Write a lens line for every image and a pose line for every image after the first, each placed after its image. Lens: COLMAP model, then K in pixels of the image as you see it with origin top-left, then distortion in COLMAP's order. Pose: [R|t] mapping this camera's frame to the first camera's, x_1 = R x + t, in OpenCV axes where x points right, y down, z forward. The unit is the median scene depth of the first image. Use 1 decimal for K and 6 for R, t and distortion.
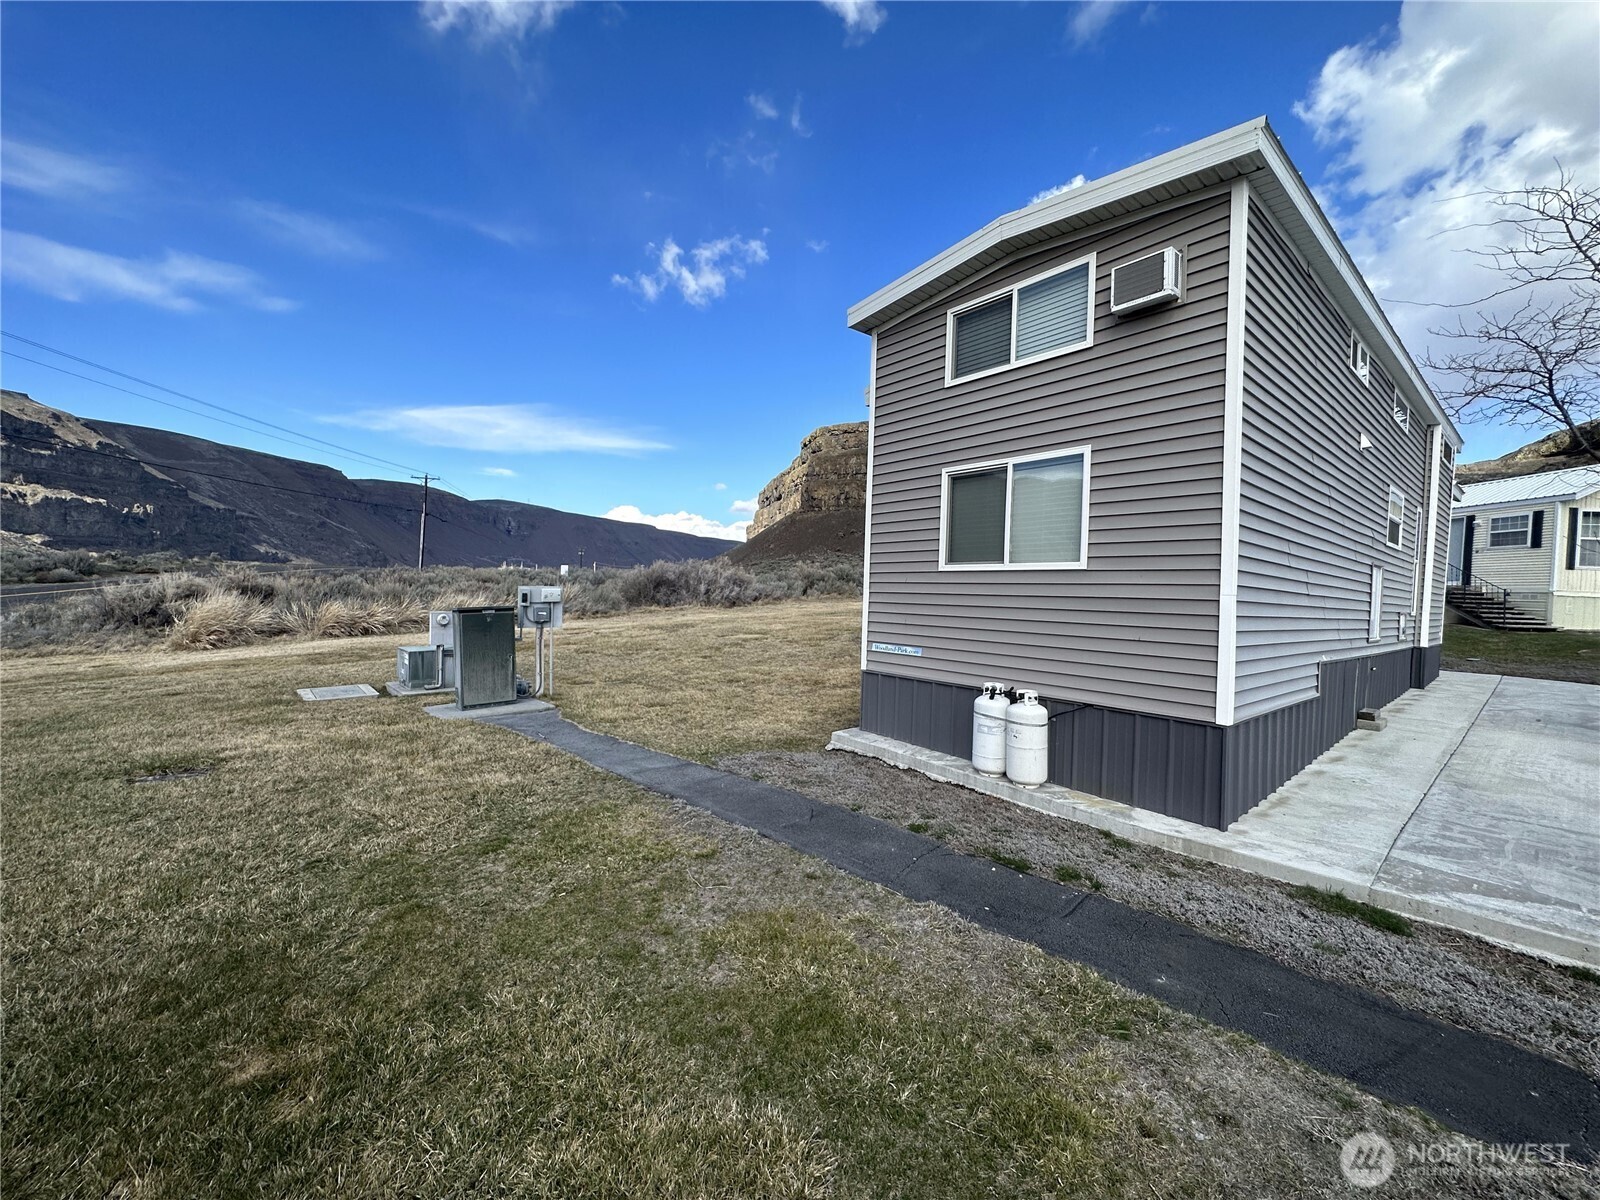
lens RADIAL K [[641.5, 0, 795.2], [0, 641.5, 605.8], [0, 0, 1]] dist [-0.005318, 0.001187]
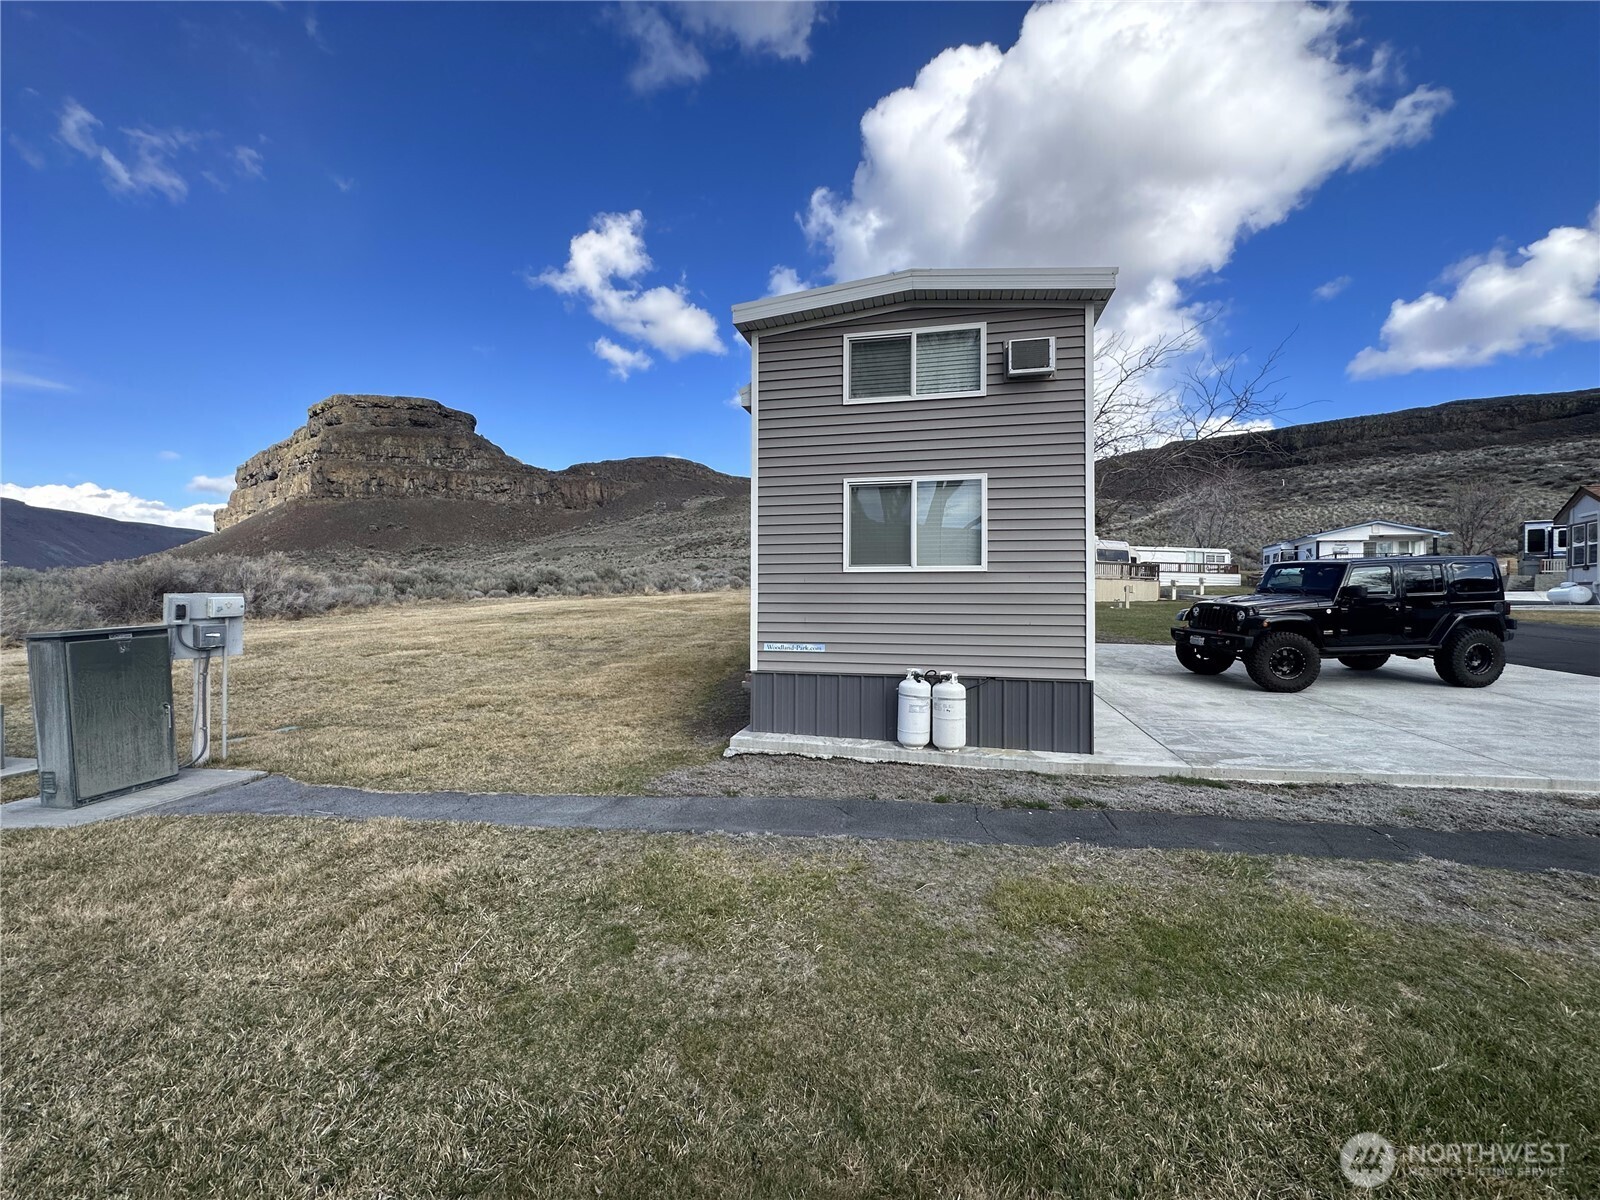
lens RADIAL K [[641.5, 0, 800.3], [0, 641.5, 606.9], [0, 0, 1]] dist [-0.005318, 0.001187]
pose [[0.785905, -0.029721, 0.617632, -0.532592], [0.029826, 0.999504, 0.010146, -0.009159], [-0.617627, 0.010448, 0.786402, 0.197847]]
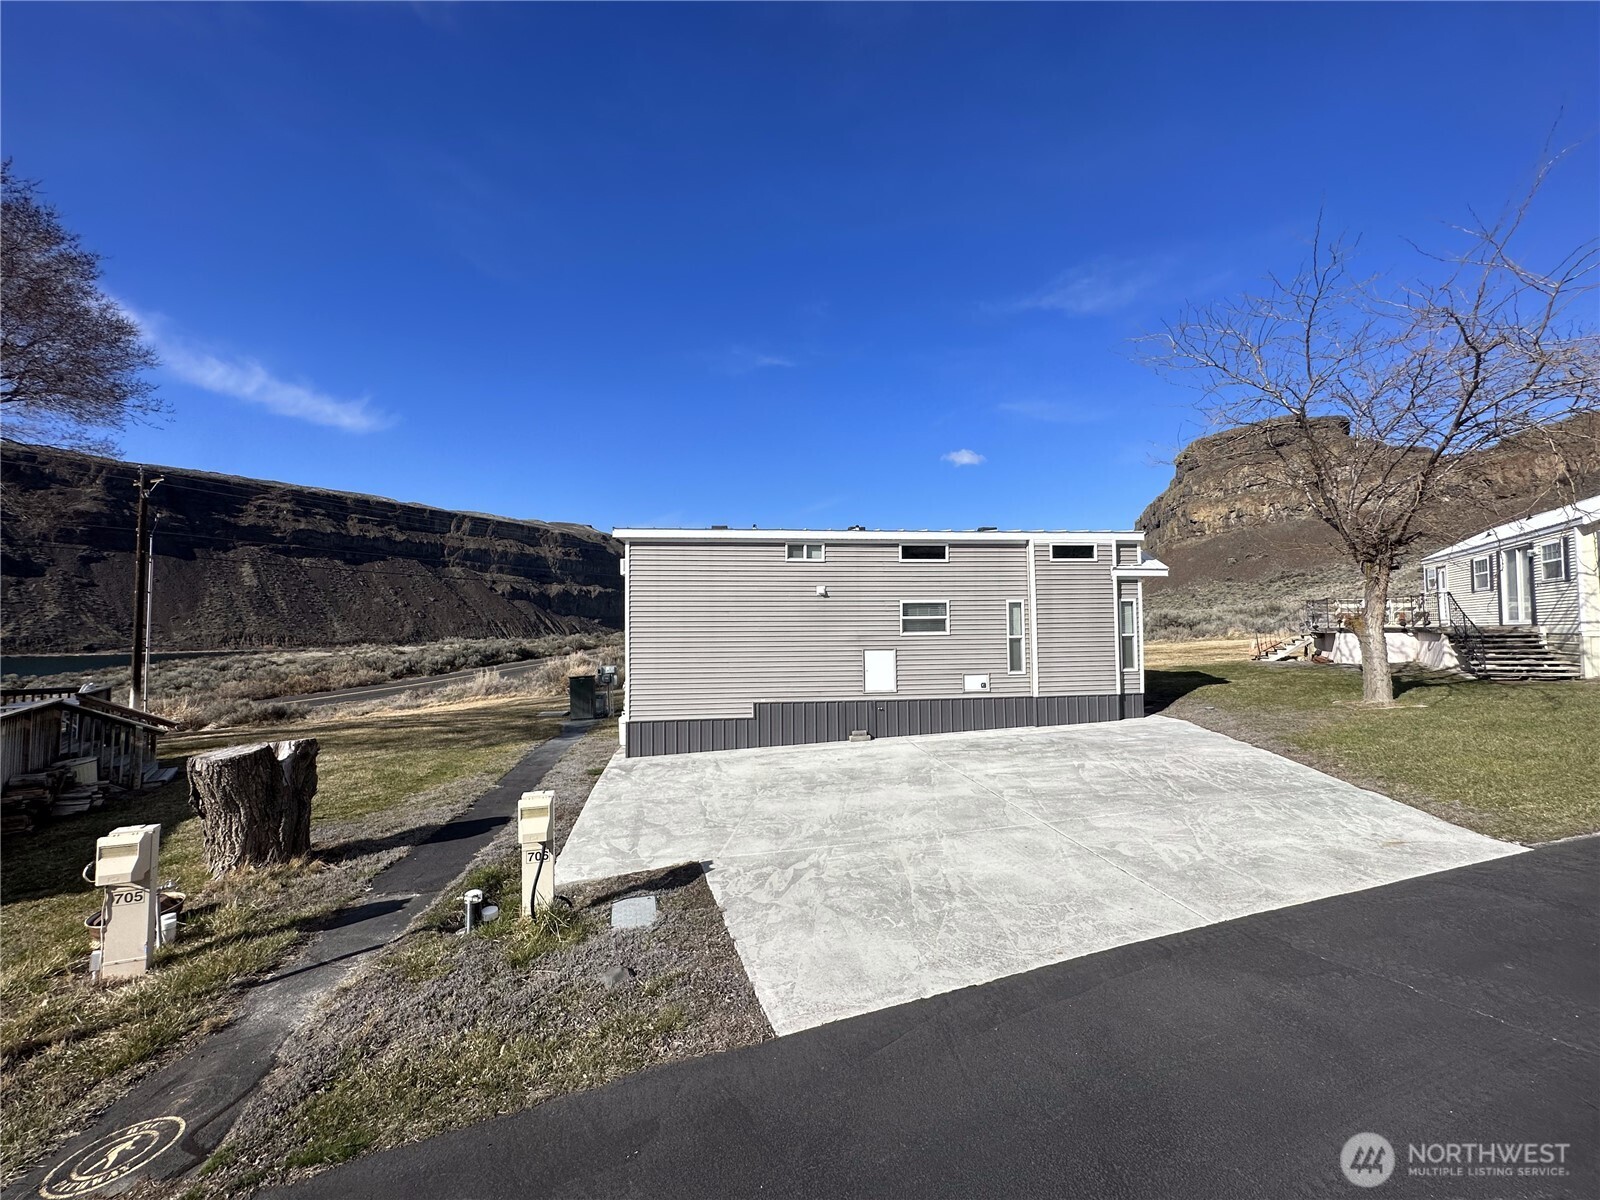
lens RADIAL K [[641.5, 0, 794.0], [0, 641.5, 600.0], [0, 0, 1]] dist [-0.005318, 0.001187]
pose [[0.834688, -0.074957, -0.545598, 2.399777], [0.030150, 0.995428, -0.090631, -0.062527], [0.549897, 0.059199, 0.833132, -0.398667]]
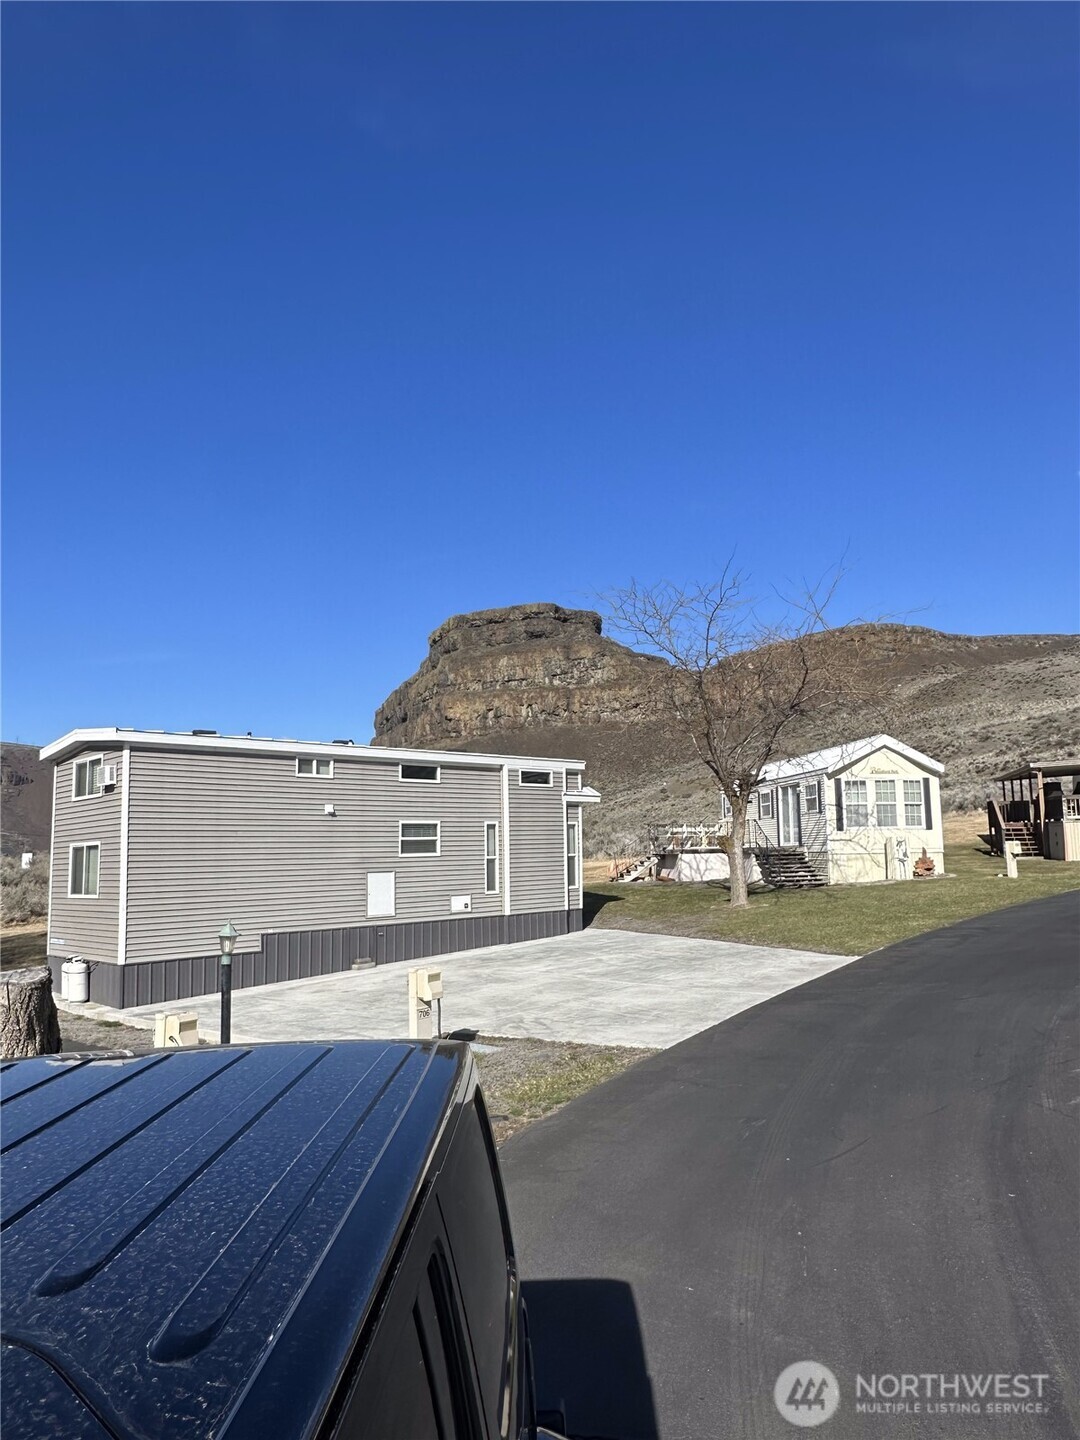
lens RADIAL K [[995.1, 0, 518.3], [0, 995.1, 721.6], [0, 0, 1]] dist [-0.000875, -0.001974]
pose [[0.996044, -0.050879, 0.072858, 1.432471], [0.061516, 0.986445, -0.152127, -0.039724], [-0.064130, 0.156007, 0.985672, -2.179375]]
